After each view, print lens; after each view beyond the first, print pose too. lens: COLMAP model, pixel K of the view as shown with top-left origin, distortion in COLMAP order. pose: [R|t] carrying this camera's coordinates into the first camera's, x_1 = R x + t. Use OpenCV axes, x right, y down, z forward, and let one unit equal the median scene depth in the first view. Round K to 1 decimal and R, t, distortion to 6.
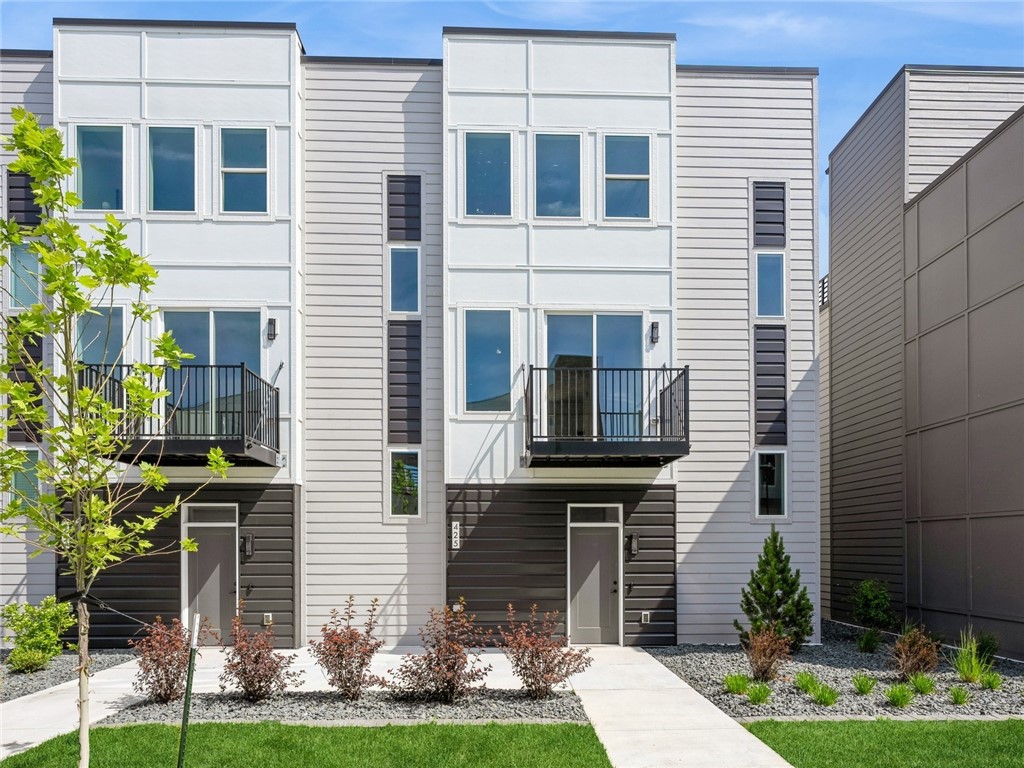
lens RADIAL K [[555.3, 0, 512.0], [0, 555.3, 384.0], [0, 0, 1]] dist [-0.003589, 0.001582]
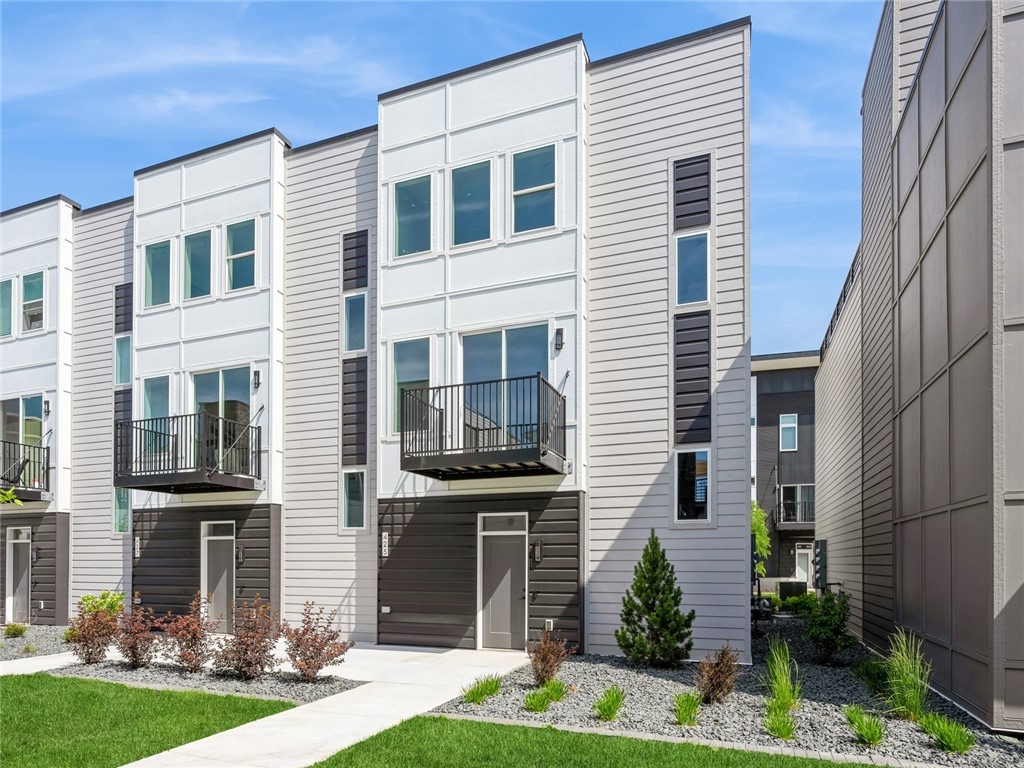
lens RADIAL K [[555.3, 0, 512.0], [0, 555.3, 384.0], [0, 0, 1]] dist [-0.003589, 0.001582]
pose [[0.932210, -0.108654, -0.345223, 0.513049], [0.102287, 0.994079, -0.036664, 0.015429], [0.347162, -0.001133, 0.937804, 0.032428]]
